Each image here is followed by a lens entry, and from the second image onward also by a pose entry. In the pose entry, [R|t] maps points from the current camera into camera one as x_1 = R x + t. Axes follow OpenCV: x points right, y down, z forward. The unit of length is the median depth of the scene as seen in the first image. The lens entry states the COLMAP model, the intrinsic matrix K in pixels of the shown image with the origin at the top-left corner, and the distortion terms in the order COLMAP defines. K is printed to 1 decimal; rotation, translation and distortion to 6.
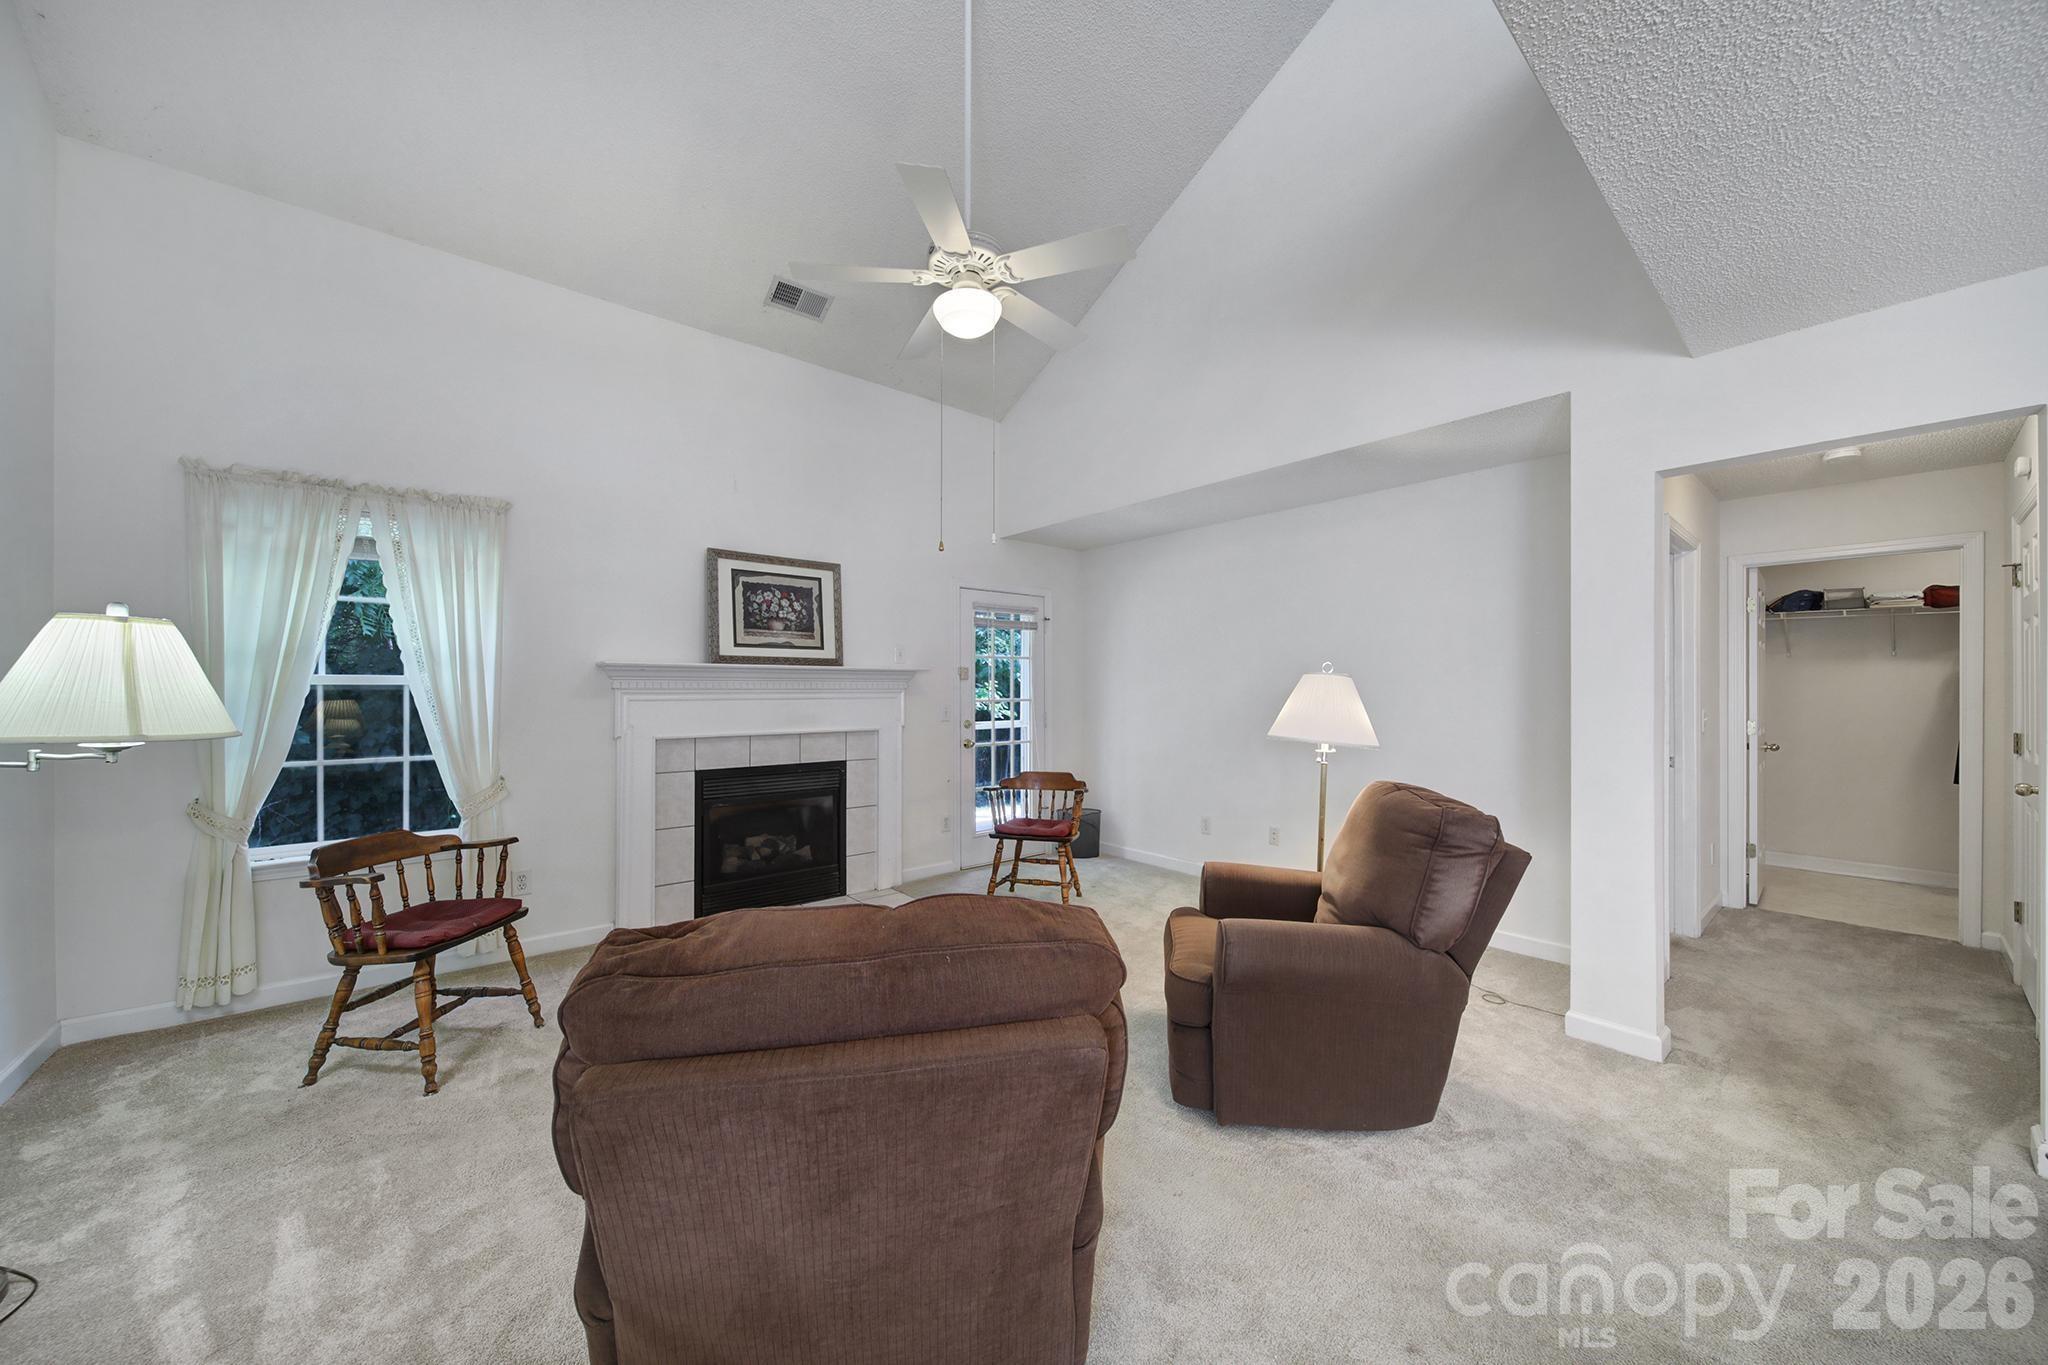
lens RADIAL K [[716.1, 0, 1020.2], [0, 716.1, 694.5], [0, 0, 1]] dist [-0.000231, -0.000962]
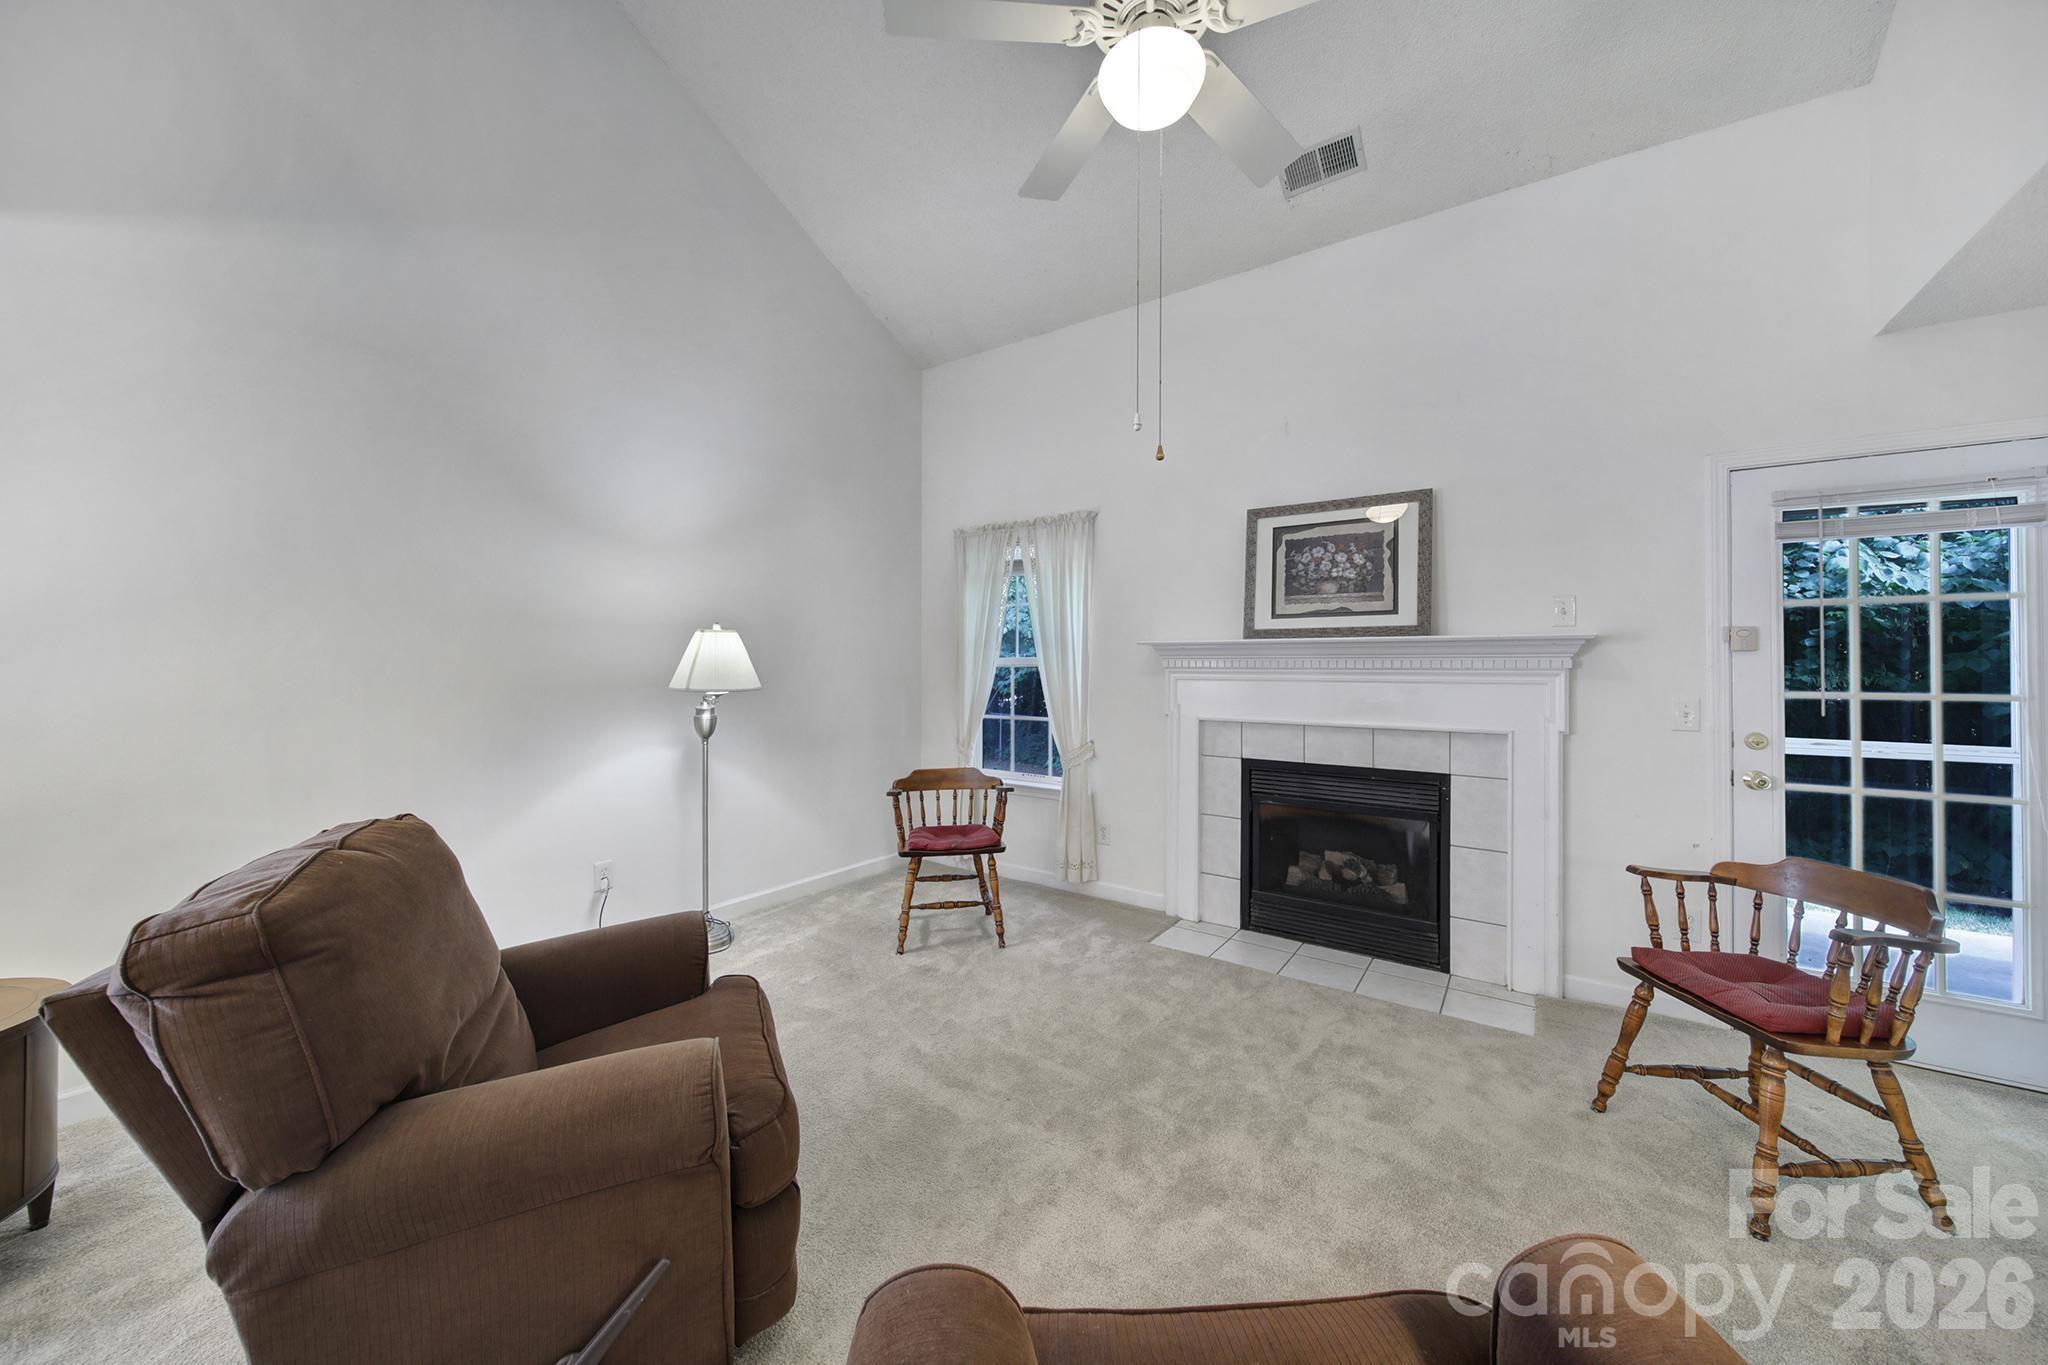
lens RADIAL K [[716.1, 0, 1012.9], [0, 716.1, 666.5], [0, 0, 1]] dist [-0.000231, -0.000962]
pose [[0.263966, -0.000204, -0.964532, 0.419799], [-0.011320, 0.999930, -0.003309, -0.004231], [0.964466, 0.011792, 0.263945, 0.583914]]
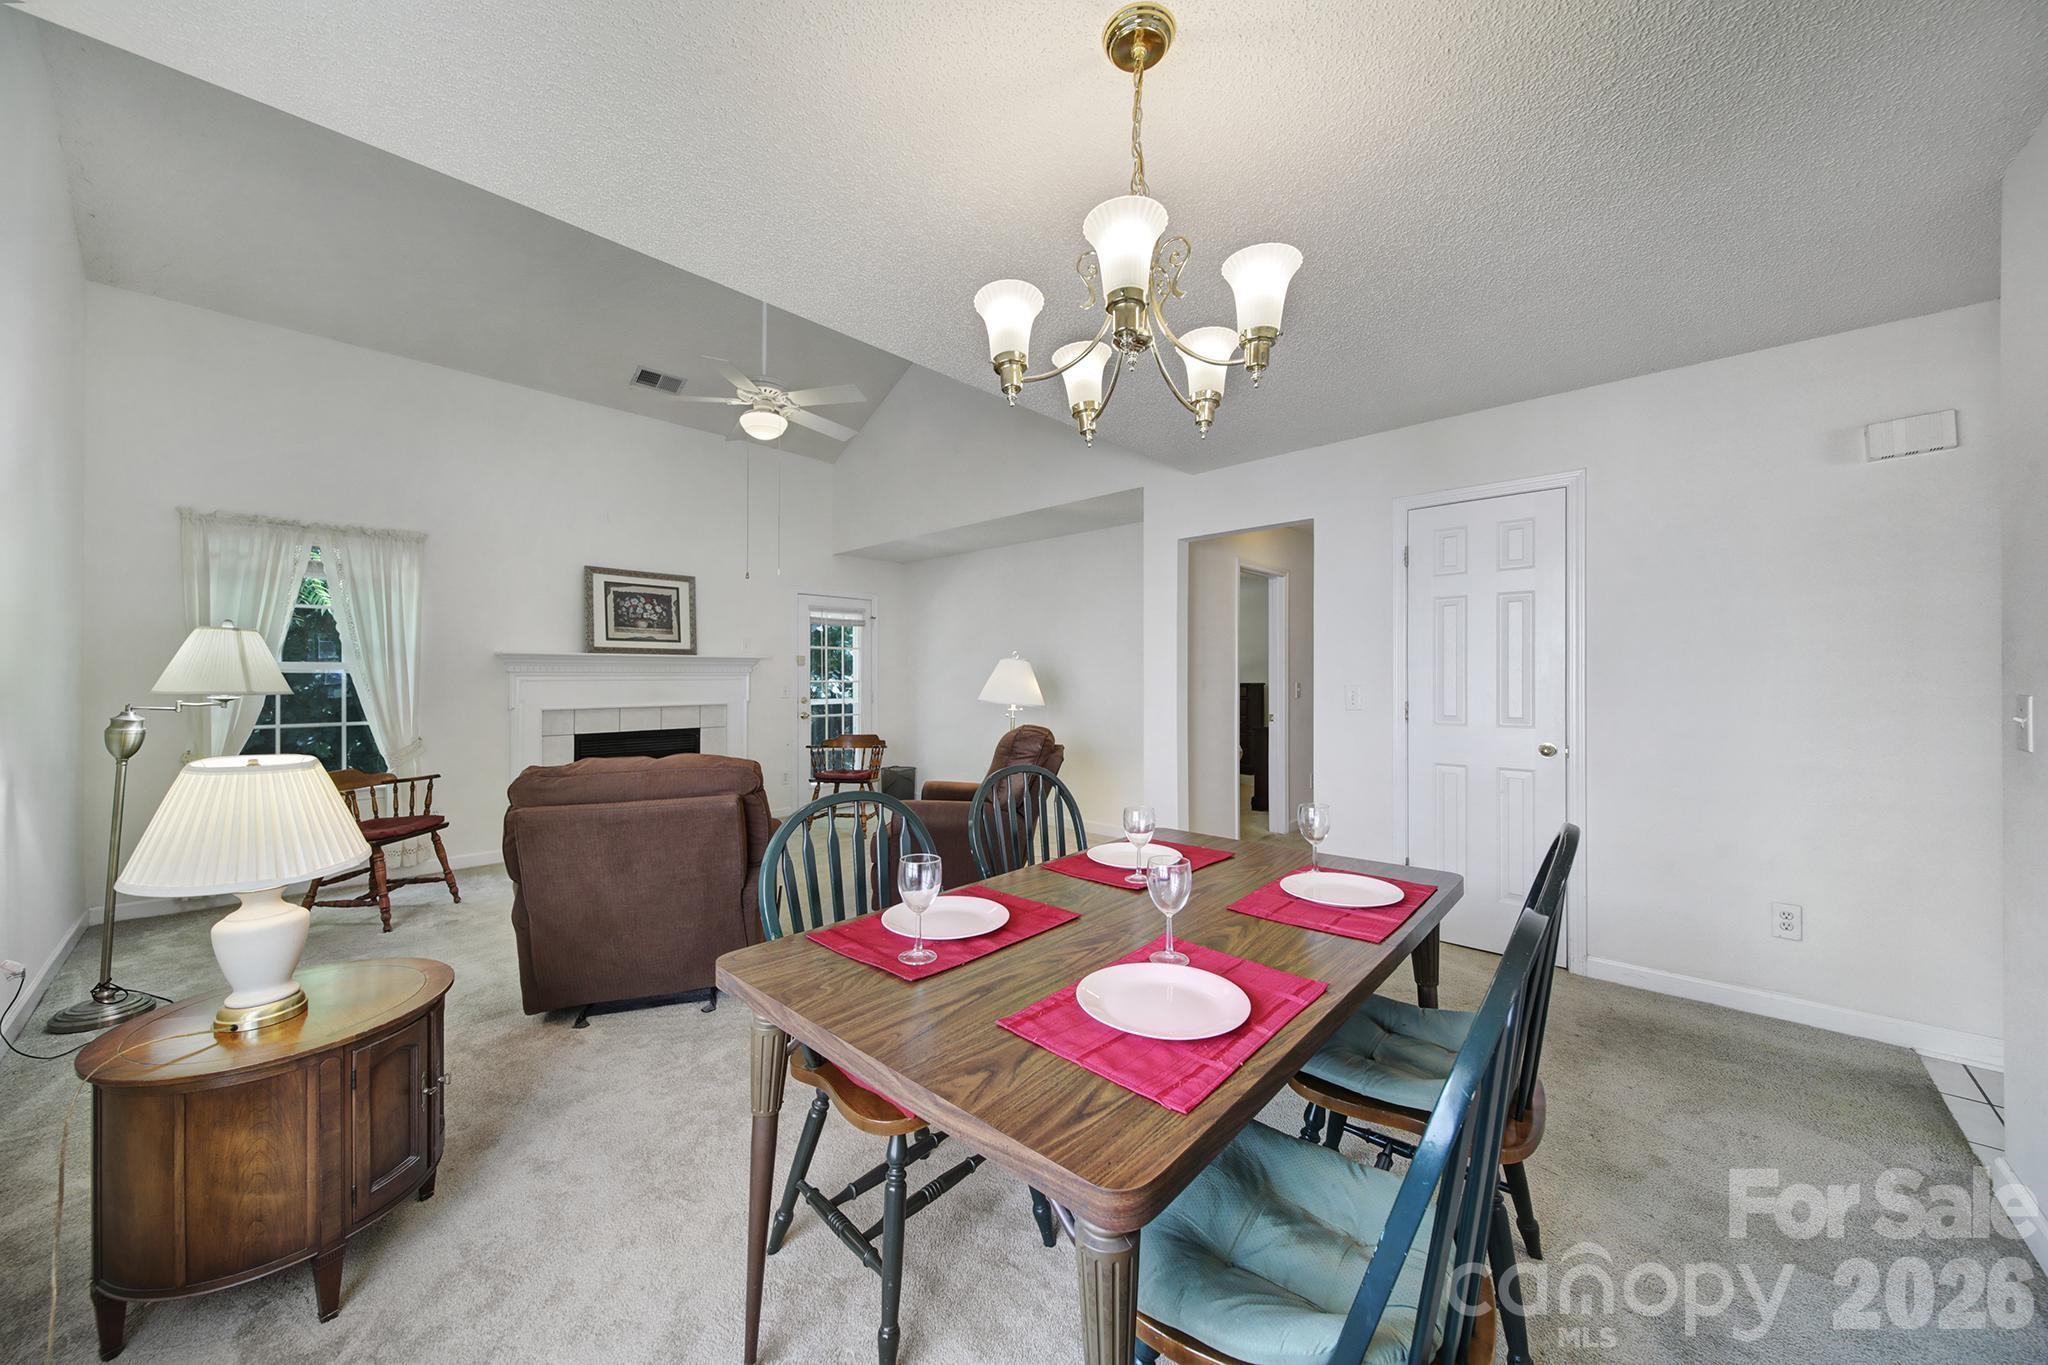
lens RADIAL K [[716.1, 0, 1025.1], [0, 716.1, 673.2], [0, 0, 1]] dist [-0.000231, -0.000962]
pose [[0.991761, -0.004734, 0.128012, 0.241033], [0.006607, 0.999877, -0.014218, 0.021589], [-0.127929, 0.014946, 0.991671, -0.498153]]
